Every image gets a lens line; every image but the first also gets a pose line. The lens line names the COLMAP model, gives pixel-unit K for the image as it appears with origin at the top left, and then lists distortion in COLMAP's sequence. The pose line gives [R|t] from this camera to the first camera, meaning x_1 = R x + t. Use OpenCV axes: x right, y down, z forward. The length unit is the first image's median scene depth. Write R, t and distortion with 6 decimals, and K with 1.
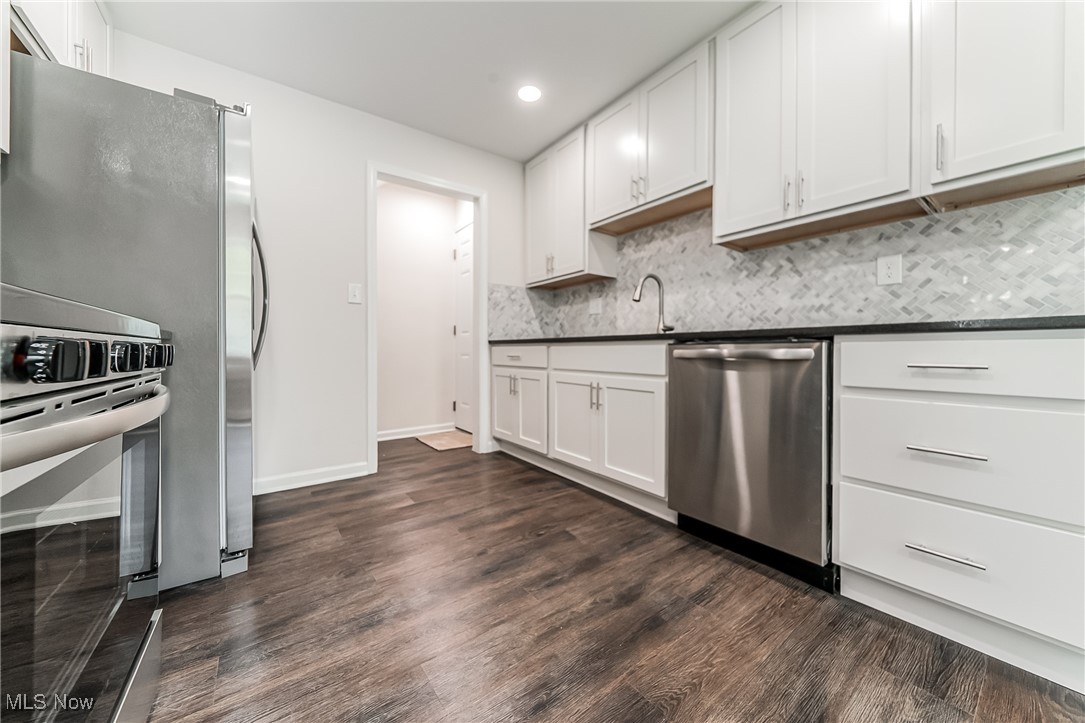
lens RADIAL K [[380.7, 0, 548.5], [0, 380.7, 352.3], [0, 0, 1]] dist [-0.004682, -0.000174]
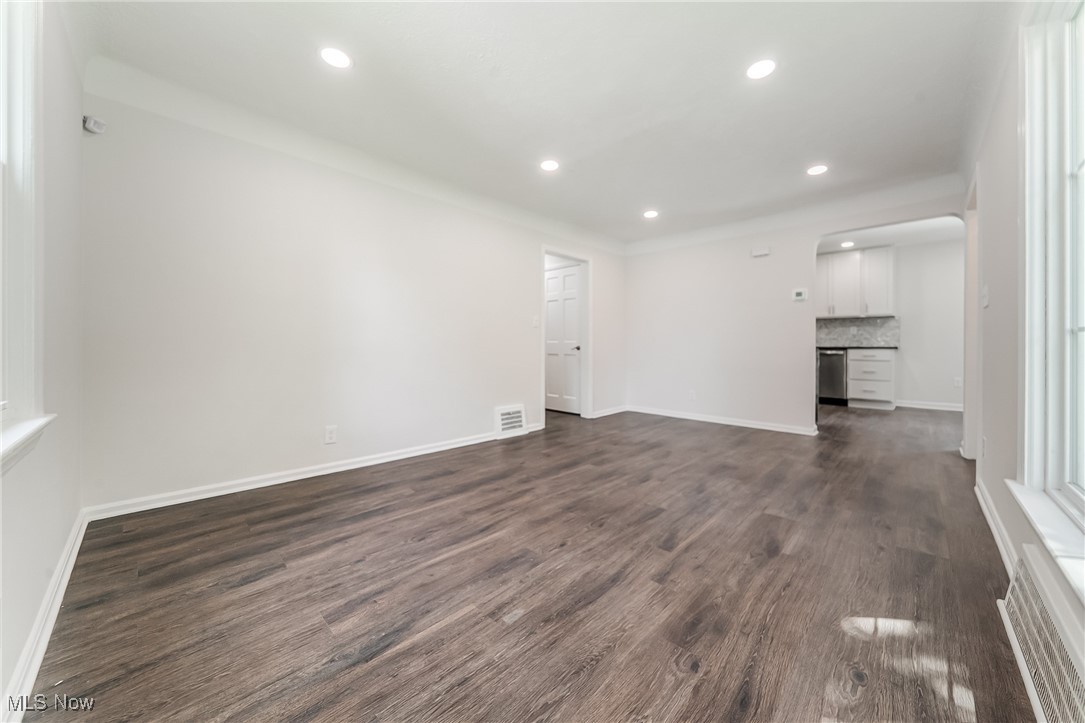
lens RADIAL K [[380.7, 0, 561.3], [0, 380.7, 349.0], [0, 0, 1]] dist [-0.004682, -0.000174]
pose [[0.984311, -0.003786, 0.176402, -2.488039], [0.003418, 0.999991, 0.002389, -0.046481], [-0.176409, -0.001748, 0.984315, -2.092583]]
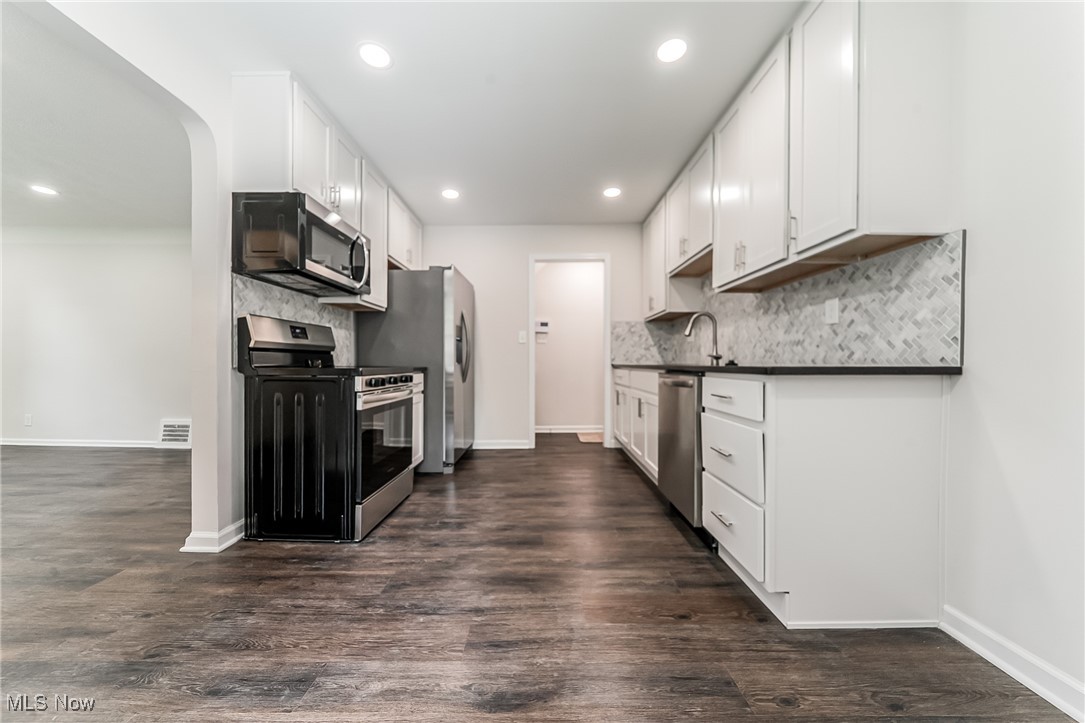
lens RADIAL K [[380.7, 0, 541.3], [0, 380.7, 363.0], [0, 0, 1]] dist [-0.004682, -0.000174]
pose [[0.798916, -0.002728, -0.601437, 0.819692], [-0.000593, 0.999986, -0.005322, -0.051199], [0.601442, 0.004608, 0.798903, -0.398366]]
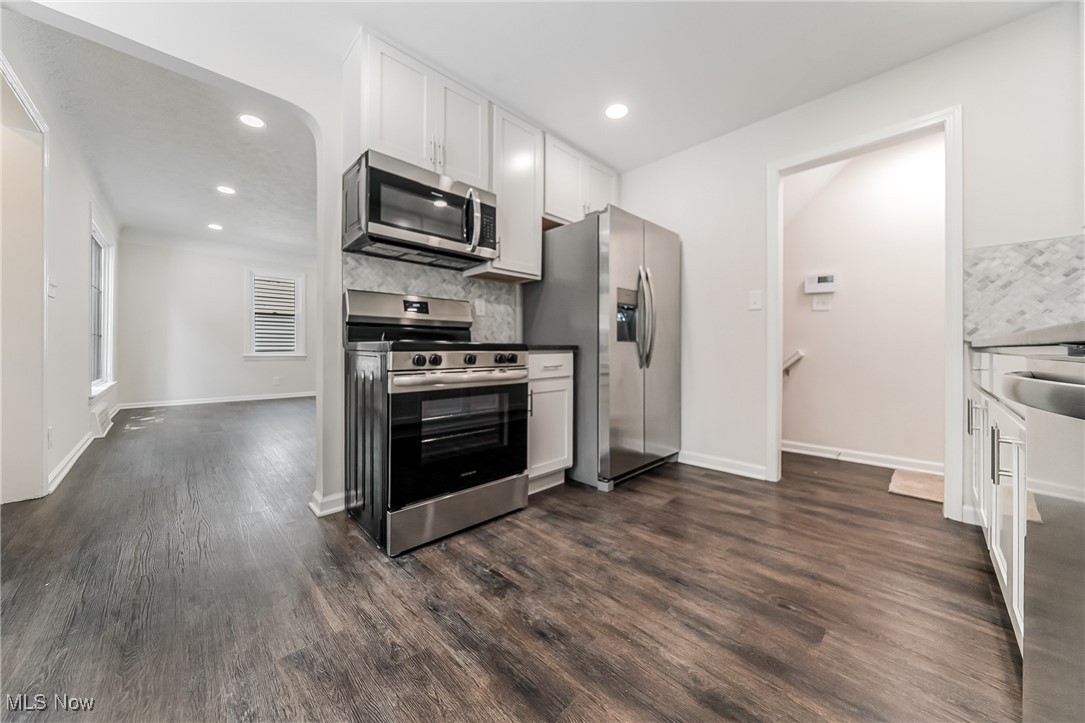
lens RADIAL K [[380.7, 0, 536.2], [0, 380.7, 346.0], [0, 0, 1]] dist [-0.004682, -0.000174]
pose [[0.133362, -0.007292, -0.991041, 0.654037], [-0.007193, 0.999939, -0.008326, -0.024972], [0.991041, 0.008239, 0.133301, 0.406734]]
